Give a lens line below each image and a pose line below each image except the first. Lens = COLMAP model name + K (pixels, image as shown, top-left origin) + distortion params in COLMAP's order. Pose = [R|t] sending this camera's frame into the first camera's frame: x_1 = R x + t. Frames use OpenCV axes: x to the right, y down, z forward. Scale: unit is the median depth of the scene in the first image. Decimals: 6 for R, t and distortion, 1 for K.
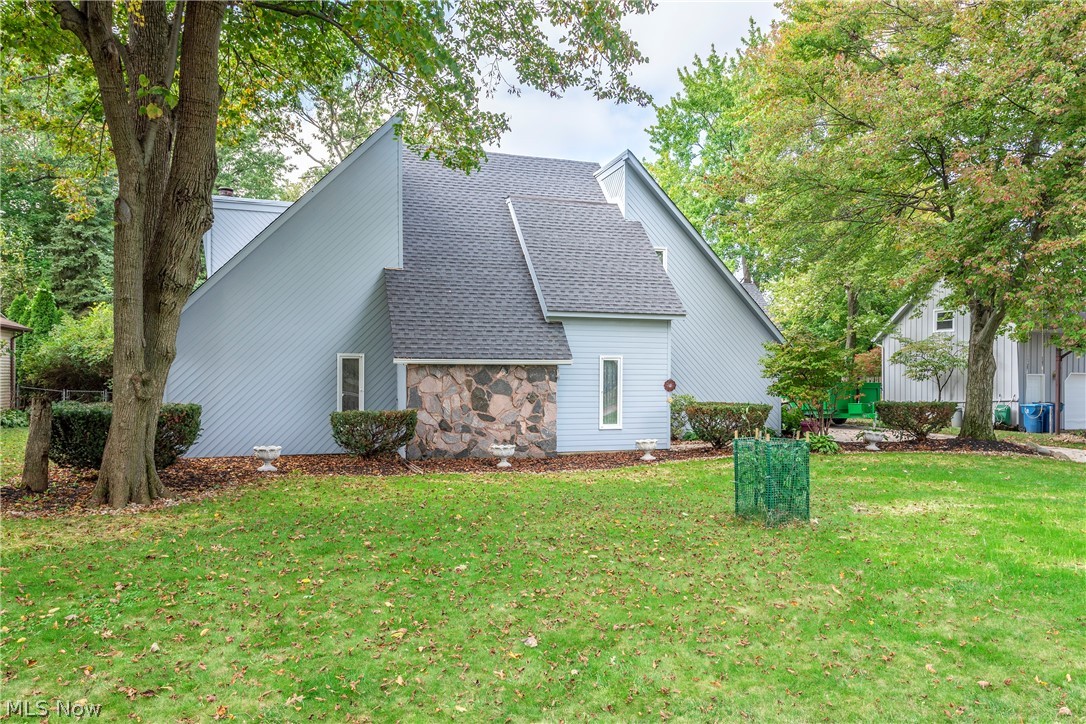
lens RADIAL K [[749.3, 0, 605.5], [0, 749.3, 365.7], [0, 0, 1]] dist [0.018600, -0.004533]
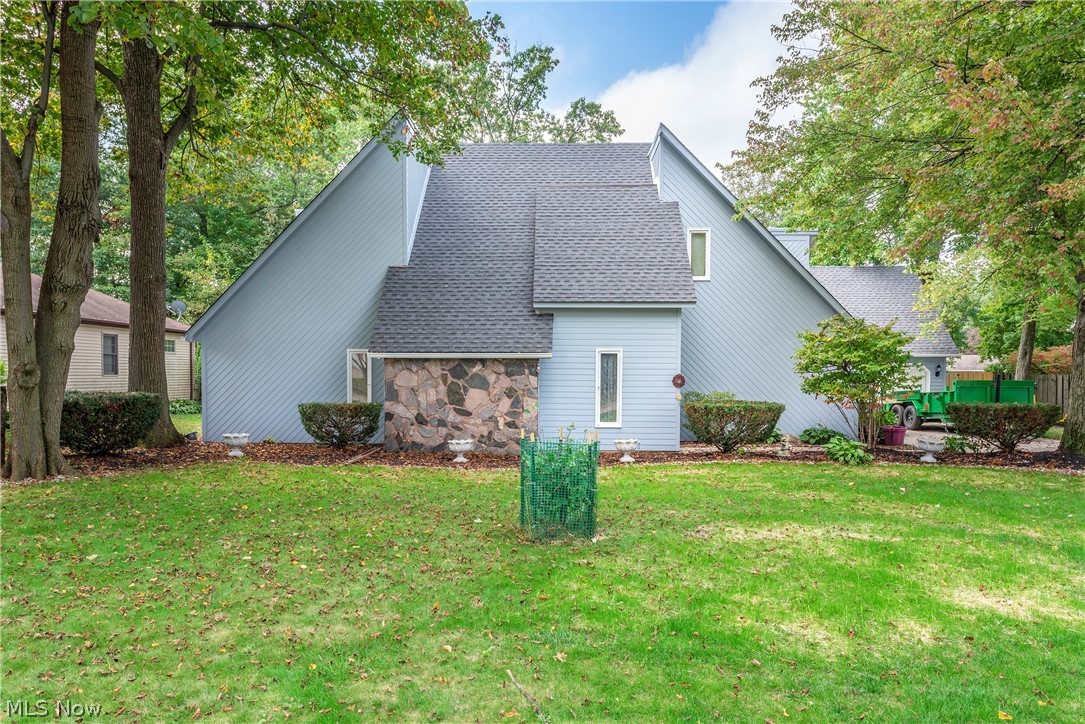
lens RADIAL K [[748.6, 0, 566.2], [0, 748.6, 380.8], [0, 0, 1]] dist [0.018600, -0.004533]
pose [[0.936726, 0.004209, -0.350039, 0.306973], [0.003277, 0.999778, 0.020790, 0.007804], [0.350049, -0.020622, 0.936504, 0.122762]]
